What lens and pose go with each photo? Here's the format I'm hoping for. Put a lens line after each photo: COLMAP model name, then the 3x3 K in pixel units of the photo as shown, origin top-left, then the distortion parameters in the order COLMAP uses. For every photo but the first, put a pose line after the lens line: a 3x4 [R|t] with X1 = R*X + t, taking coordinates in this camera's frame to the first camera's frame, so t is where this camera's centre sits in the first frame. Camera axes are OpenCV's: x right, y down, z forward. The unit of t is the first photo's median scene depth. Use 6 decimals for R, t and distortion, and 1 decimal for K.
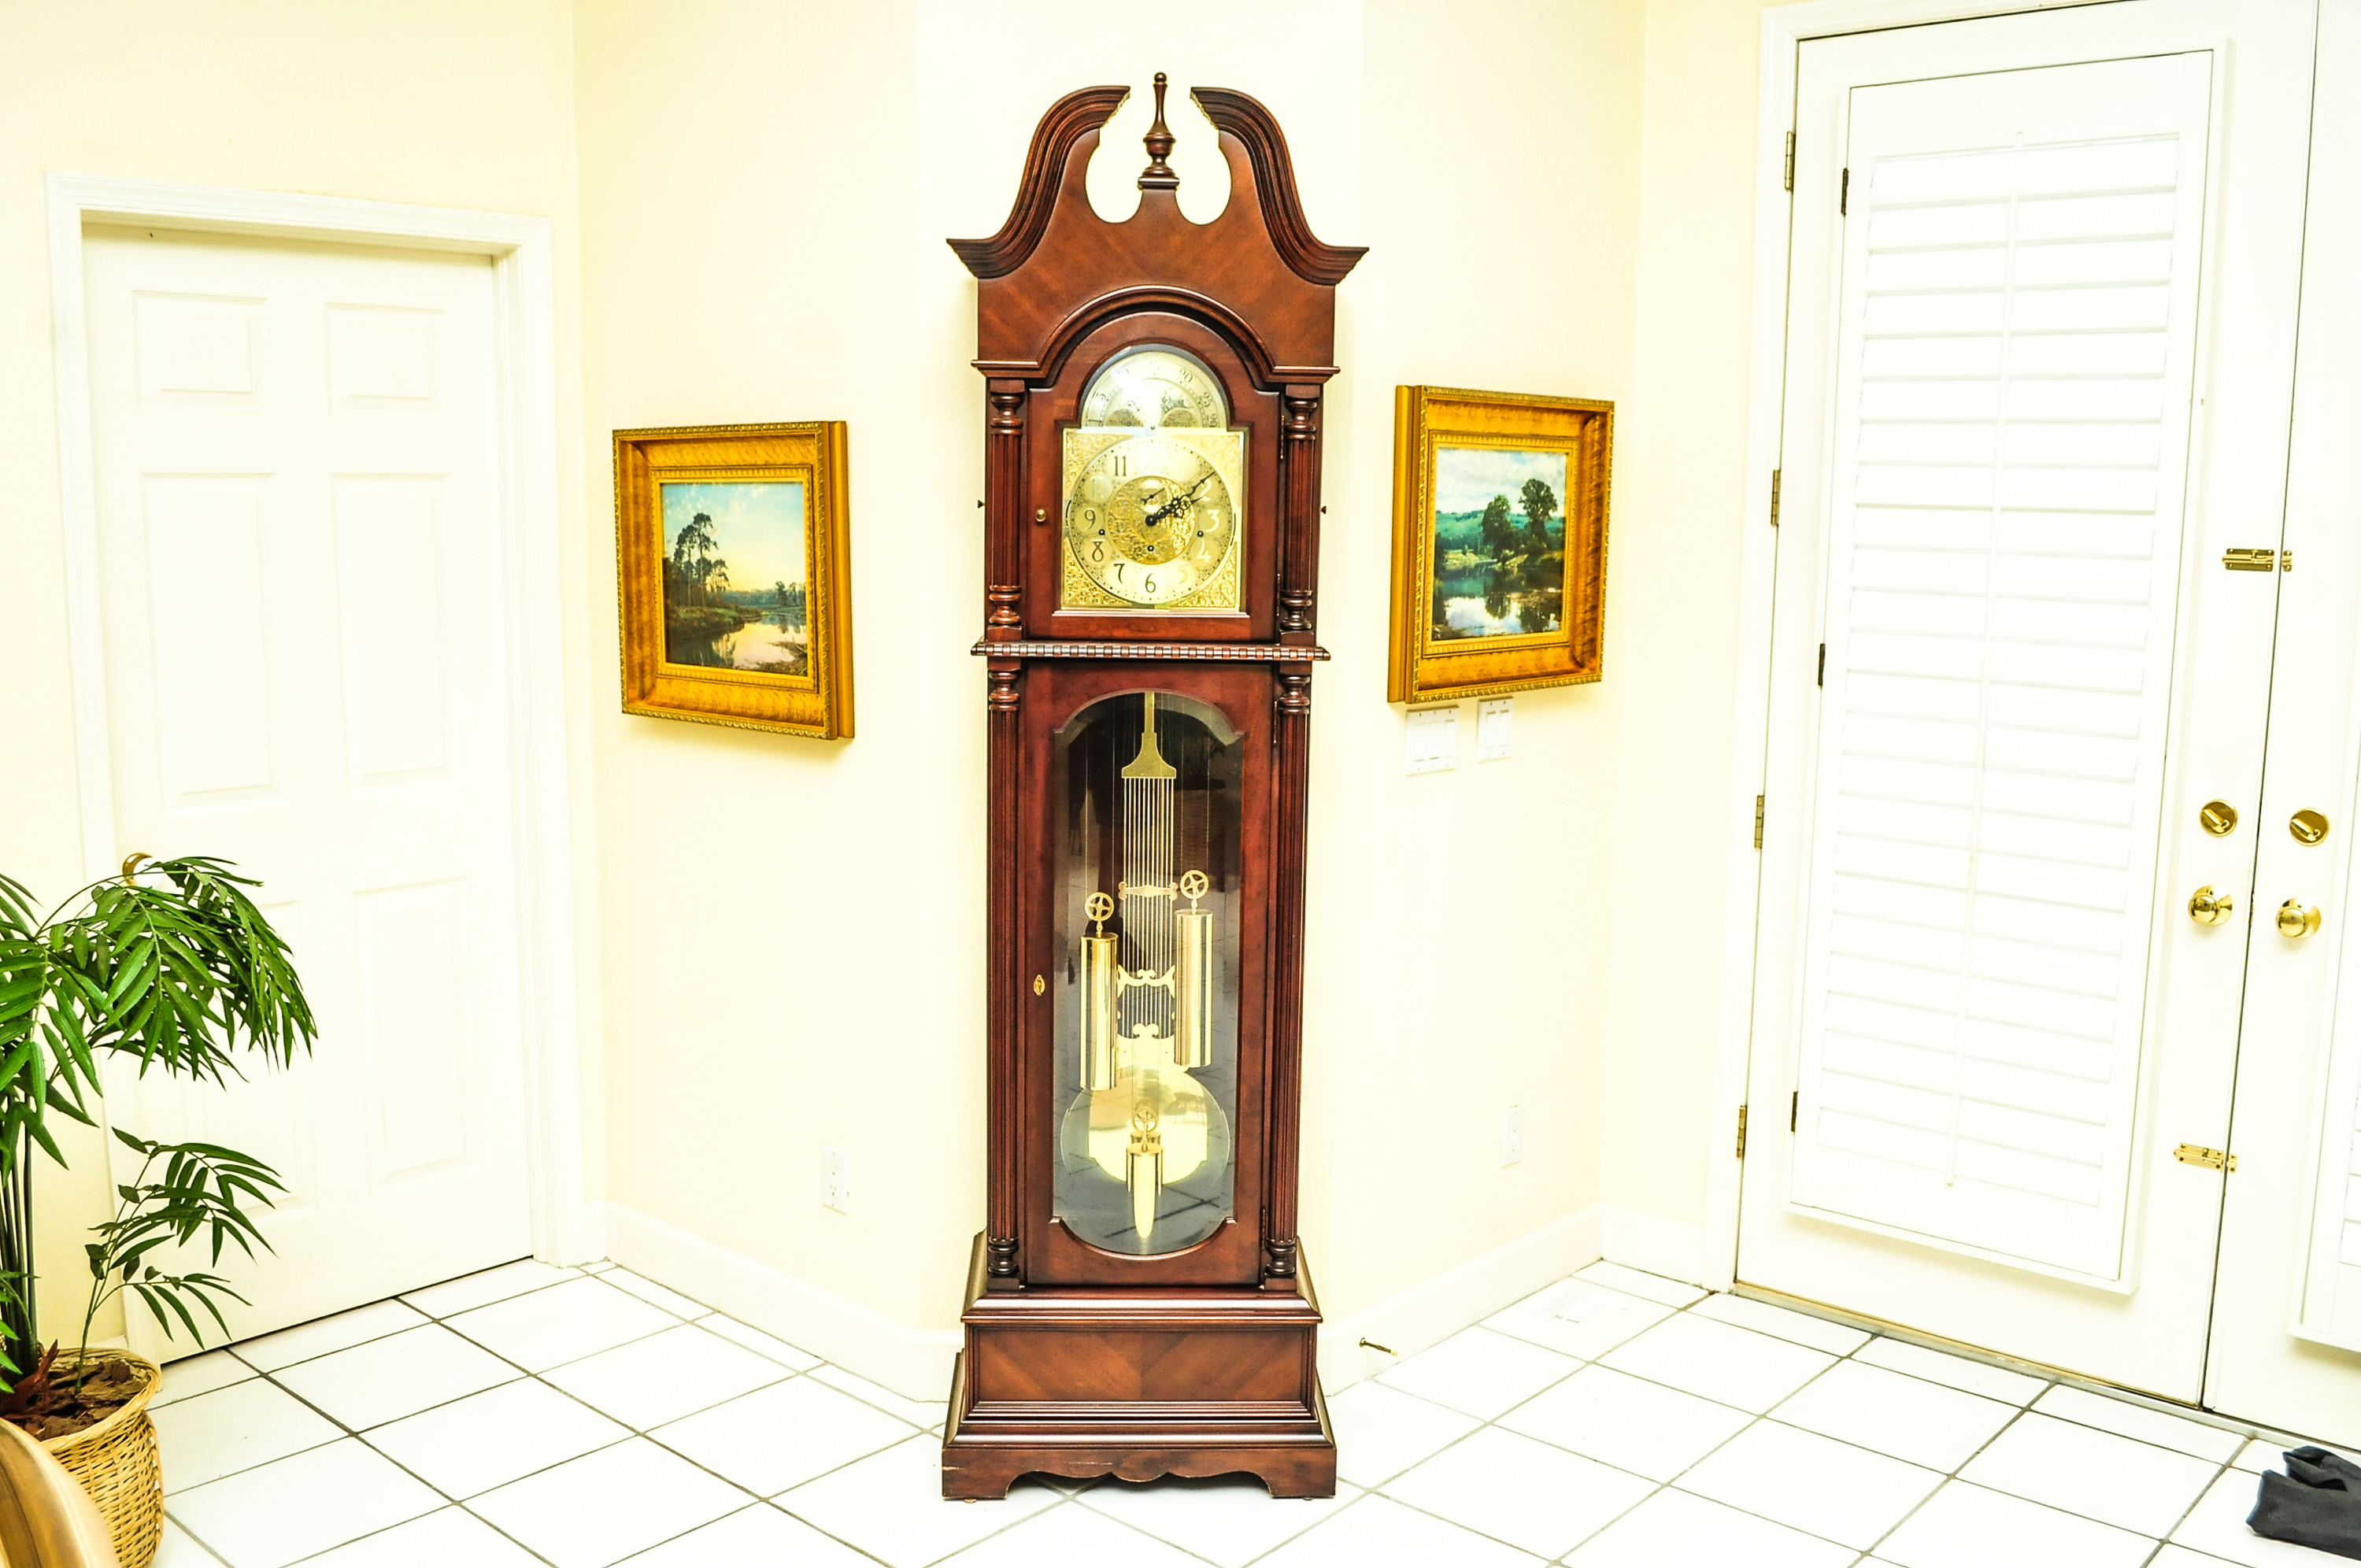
lens RADIAL K [[2179.8, 0, 1180.5], [0, 2179.8, 784.0], [0, 0, 1]] dist [-0.005092, -0.000380]
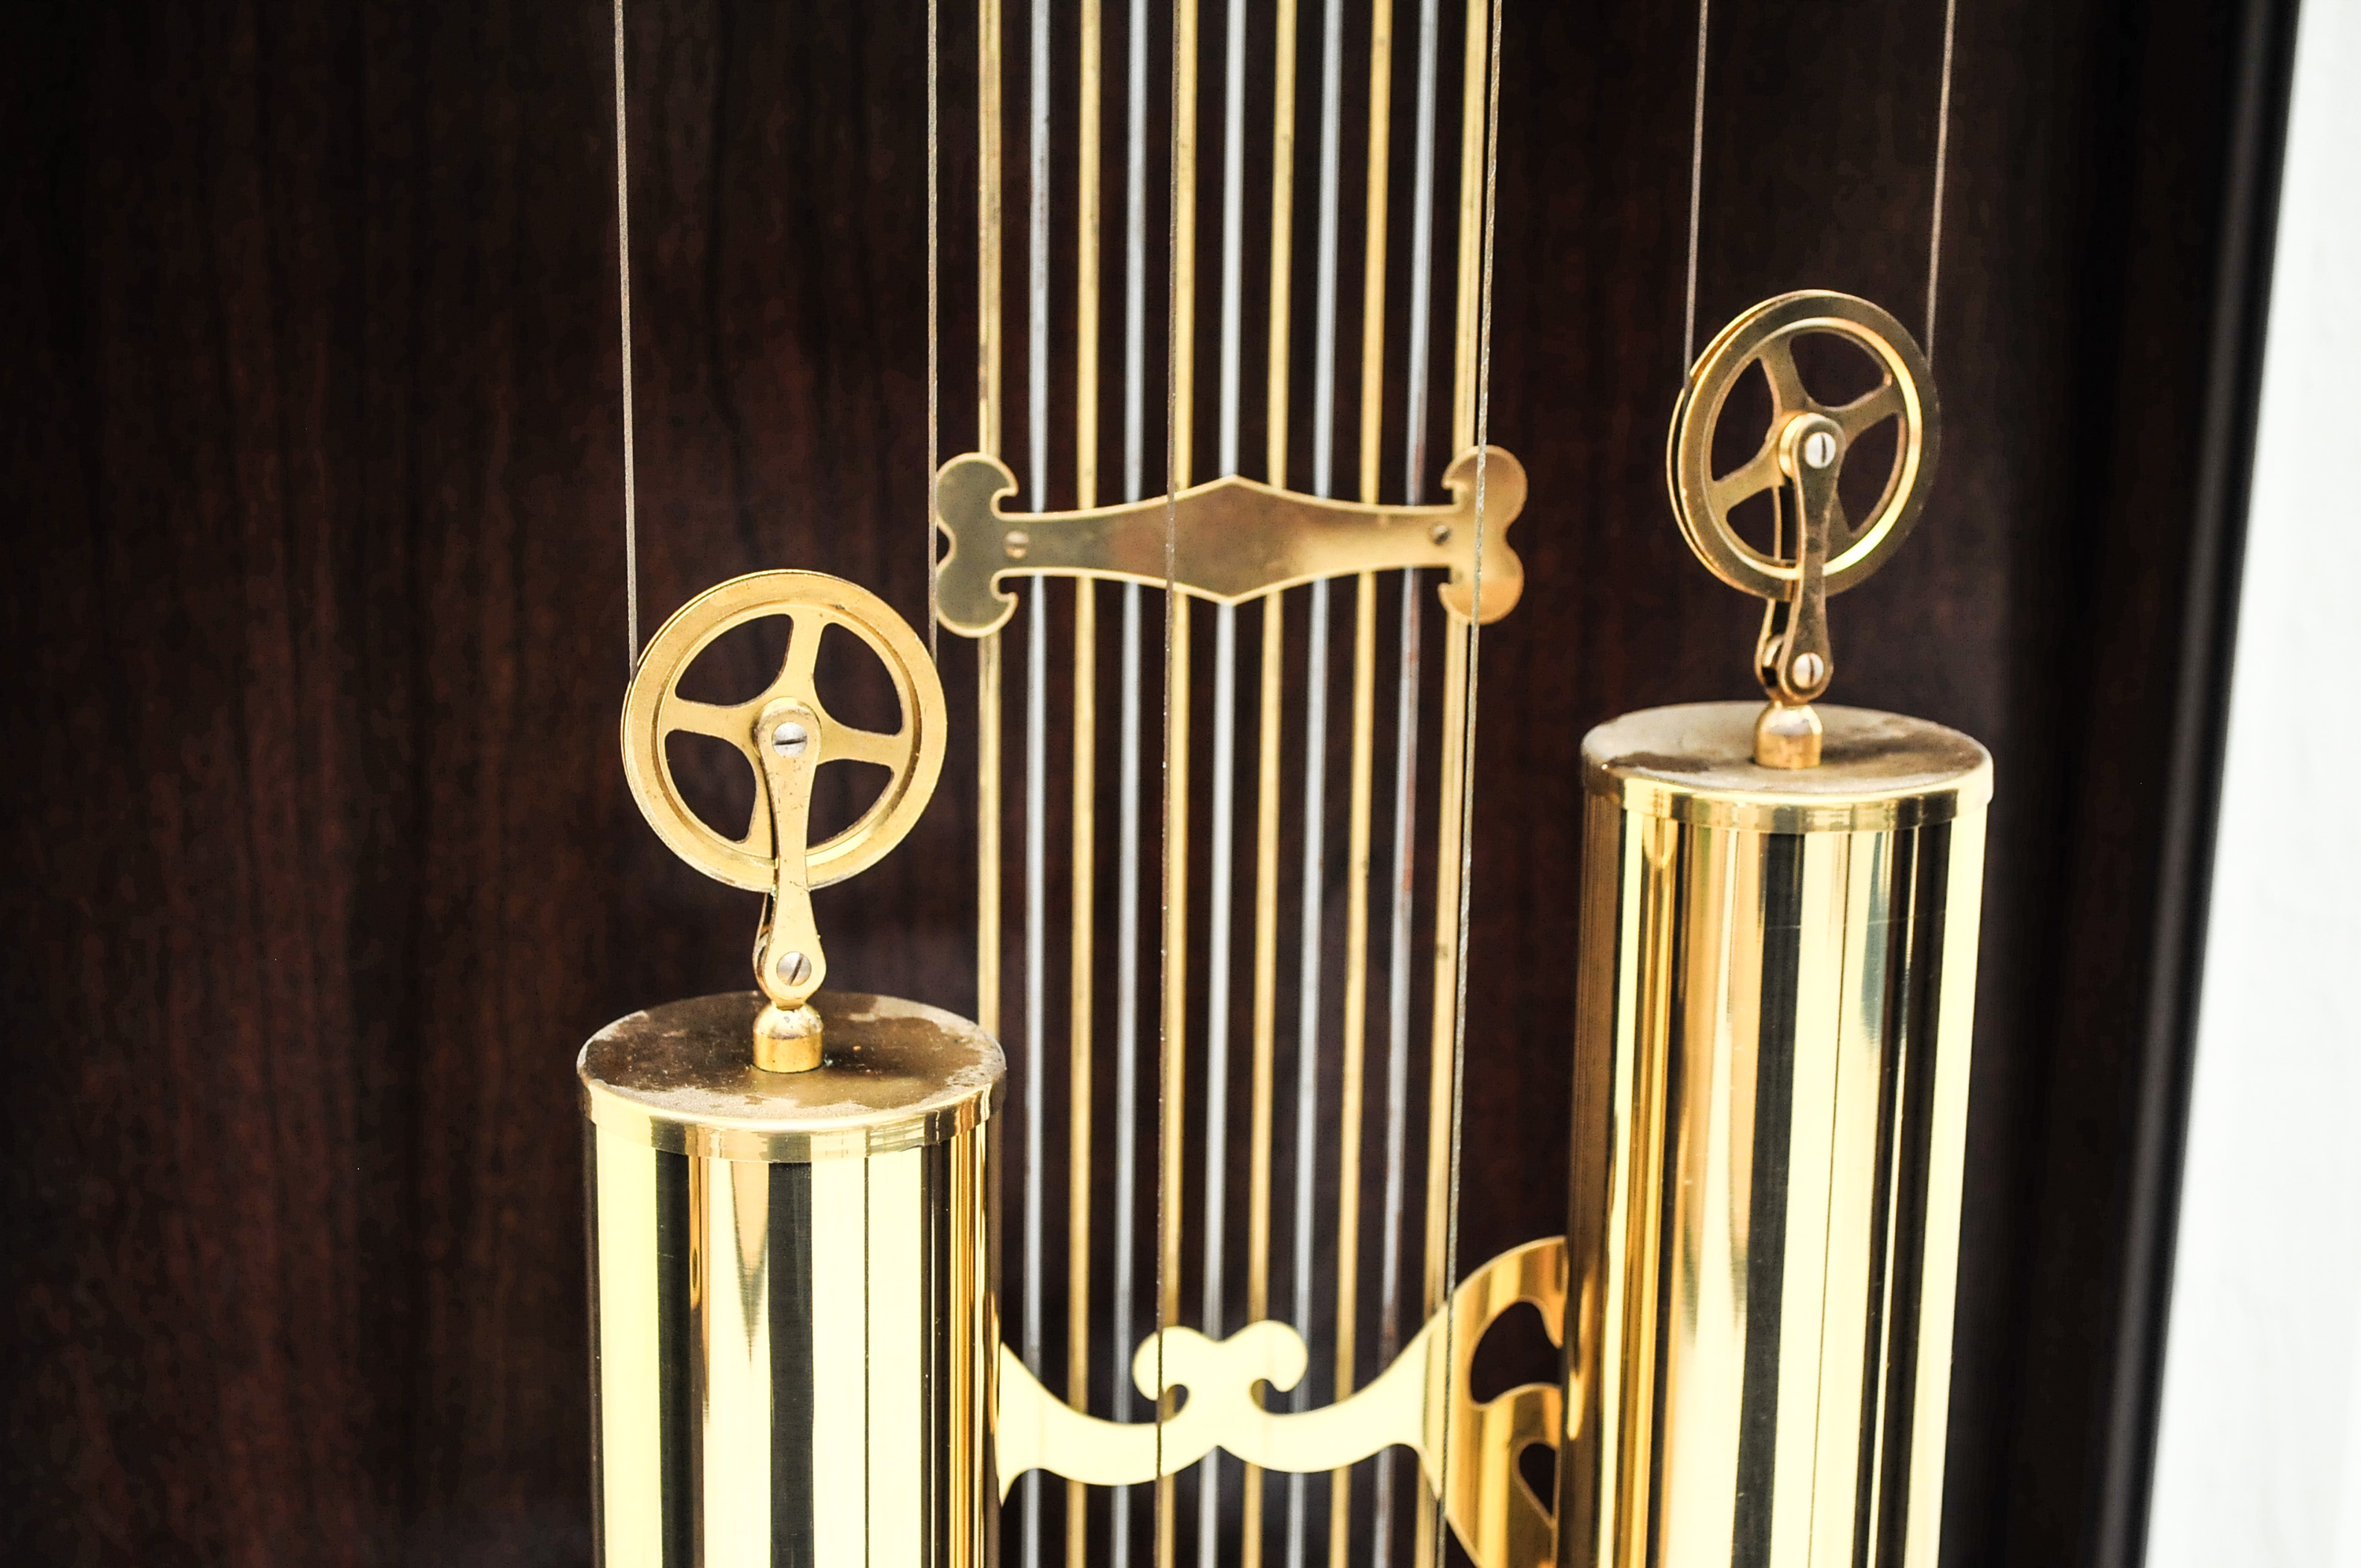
lens RADIAL K [[3784.0, 0, 1180.5], [0, 3784.0, 784.0], [0, 0, 1]] dist [0.228367, -0.014257]
pose [[0.981493, -0.045732, 0.185959, -0.049989], [0.029209, 0.995455, 0.090644, 0.044829], [-0.189259, -0.083535, 0.978367, 0.843505]]
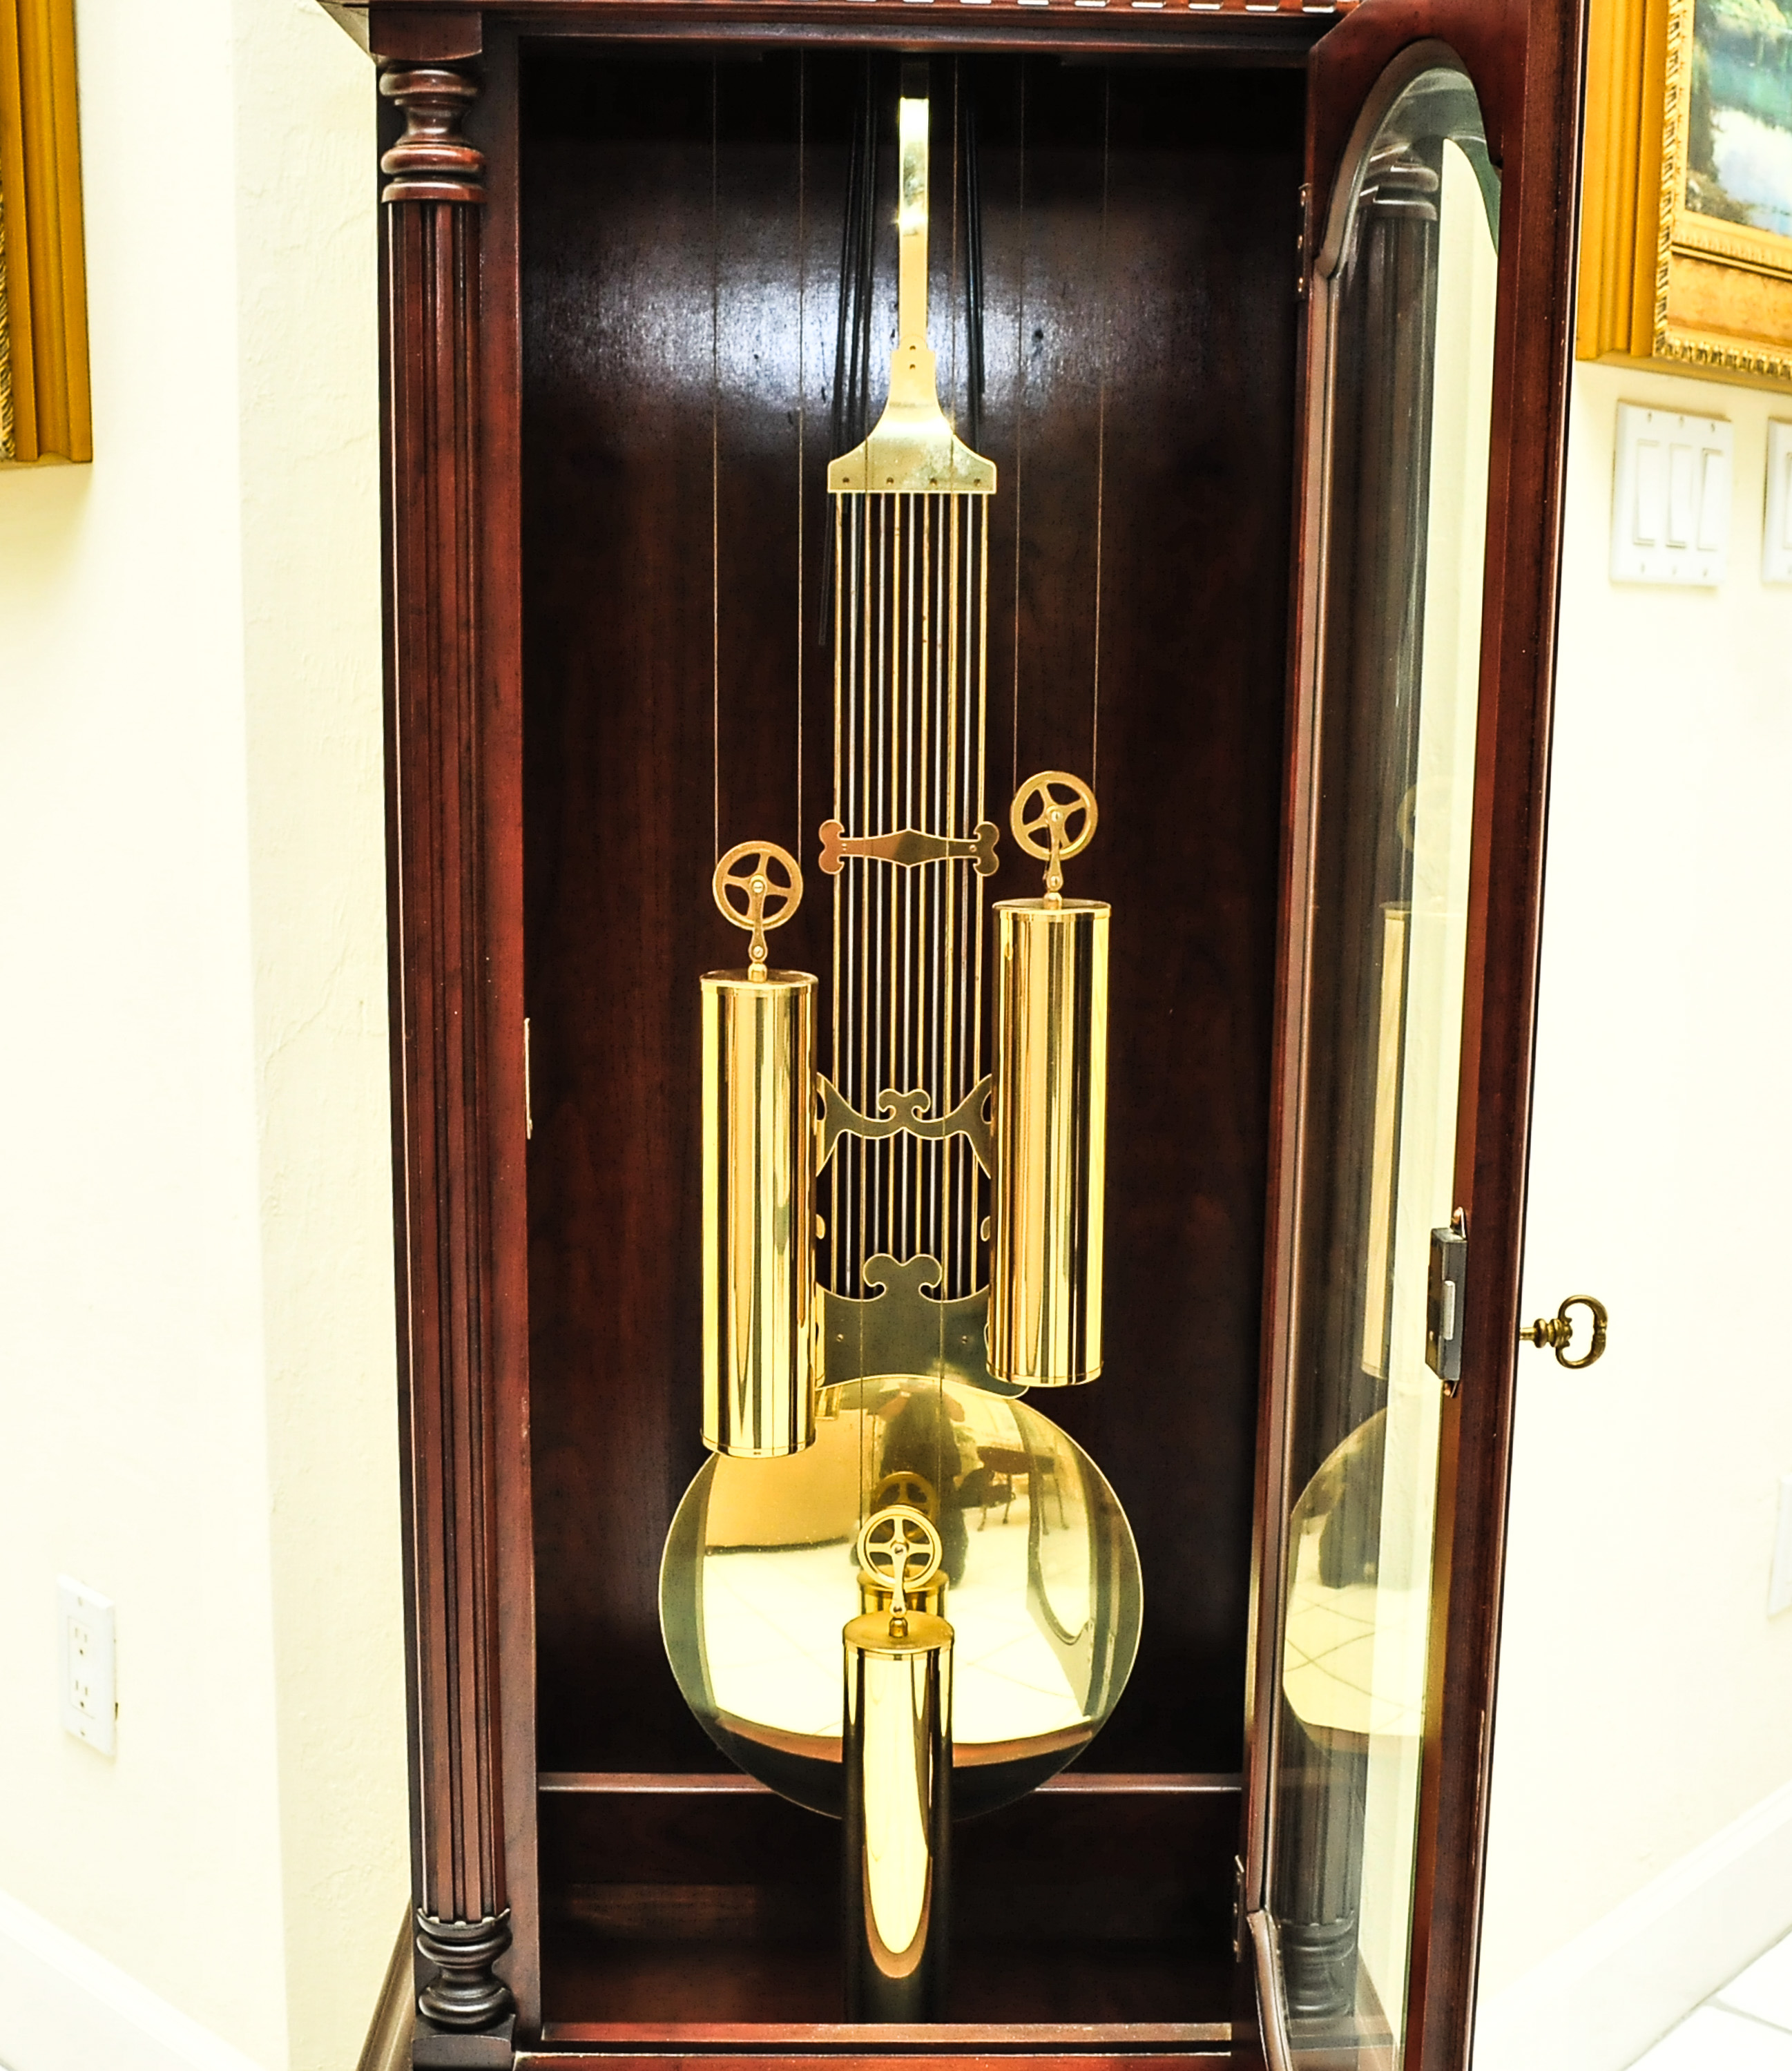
lens RADIAL K [[2592.2, 0, 896.0], [0, 2592.2, 1035.5], [0, 0, 1]] dist [0.101092, 0.005762]
pose [[0.999963, -0.000213, -0.008593, -0.013554], [0.000292, 0.999958, 0.009183, 0.074601], [0.008591, -0.009185, 0.999921, 0.616760]]
